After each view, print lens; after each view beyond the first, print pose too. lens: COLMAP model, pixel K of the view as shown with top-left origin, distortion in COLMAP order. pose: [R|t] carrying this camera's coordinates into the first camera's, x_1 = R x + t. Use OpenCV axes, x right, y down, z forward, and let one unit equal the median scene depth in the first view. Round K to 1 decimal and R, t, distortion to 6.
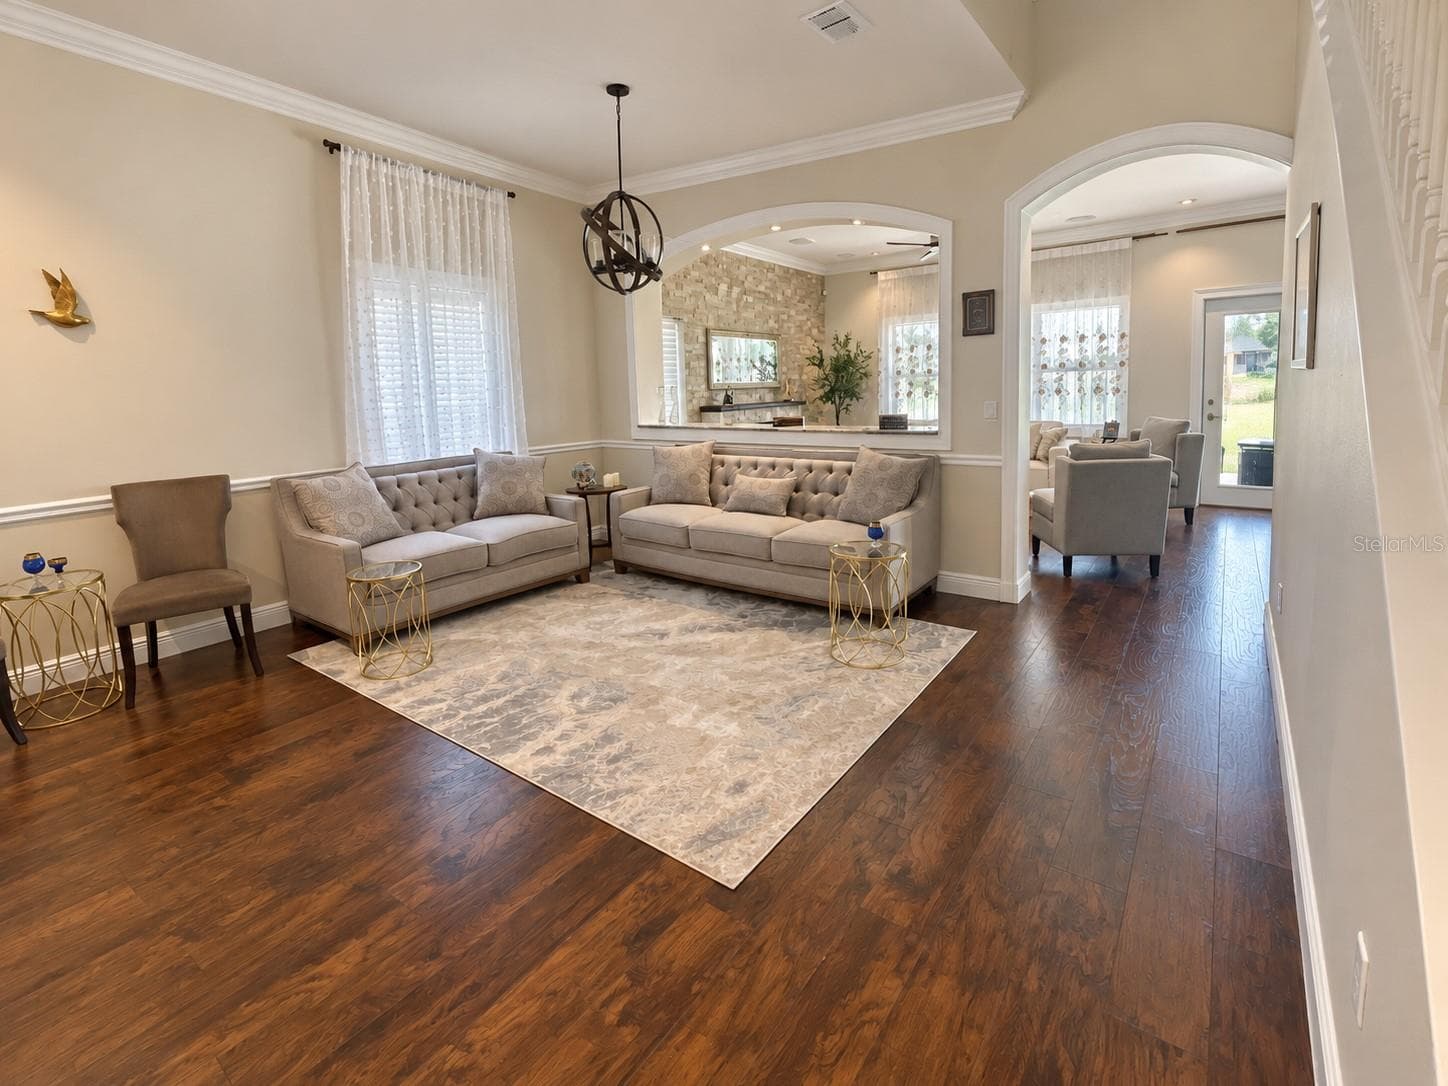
lens RADIAL K [[1027.9, 0, 724.0], [0, 1027.9, 543.0], [0, 0, 1]] dist [-0.003129, -0.002067]
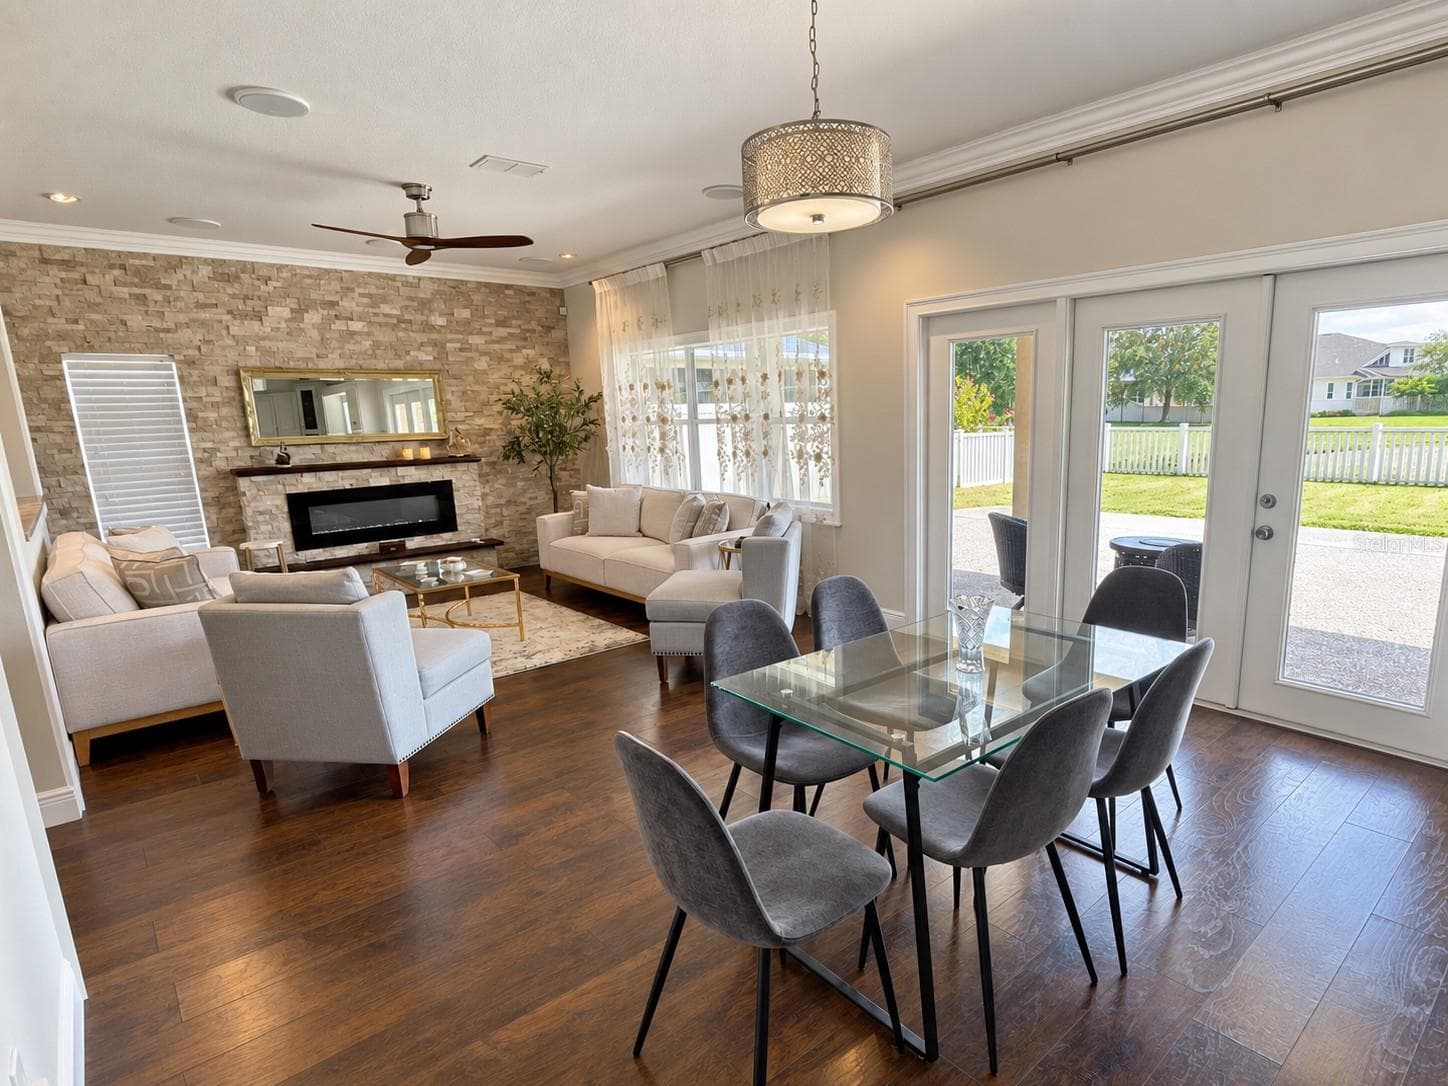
lens RADIAL K [[772.7, 0, 728.8], [0, 772.7, 583.8], [0, 0, 1]] dist [-0.002528, -0.001224]
pose [[0.910630, 0.095575, -0.402017, 0.490114], [-0.064956, 0.993898, 0.089151, -0.105272], [0.408085, -0.055070, 0.911282, 0.527149]]
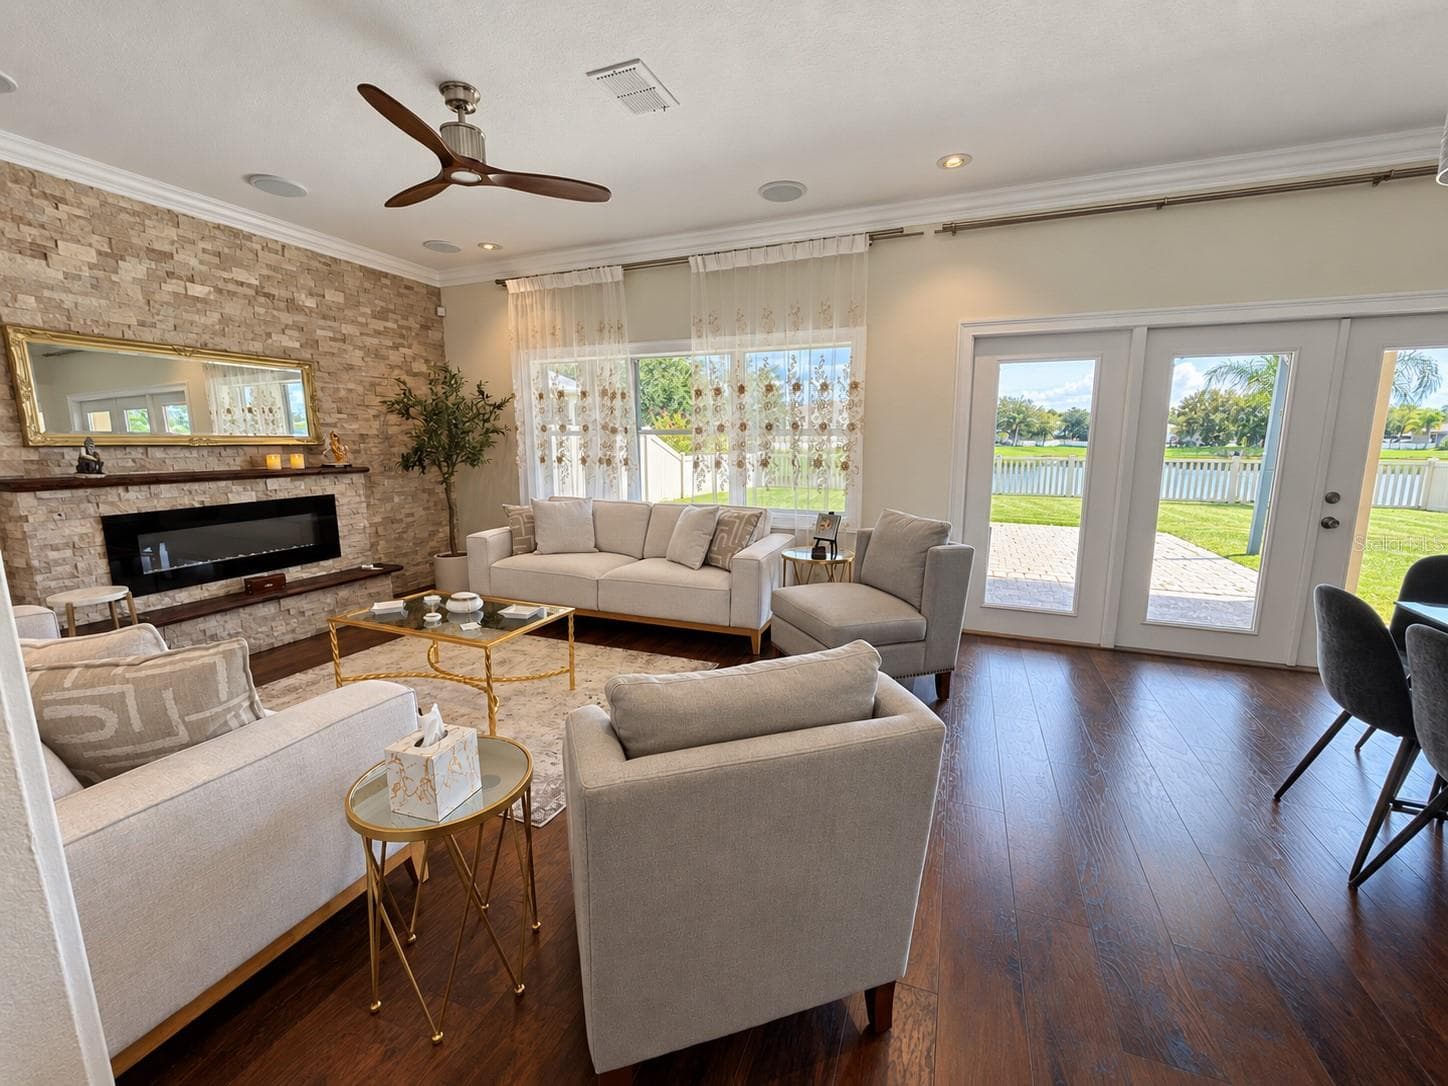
lens RADIAL K [[614.9, 0, 724.0], [0, 614.9, 543.0], [0, 0, 1]] dist [-0.000819, 0.000180]
pose [[0.998965, 0.025938, 0.037363, 0.287258], [-0.026464, 0.999556, 0.013659, -0.099537], [-0.036992, -0.014634, 0.999208, 0.589018]]
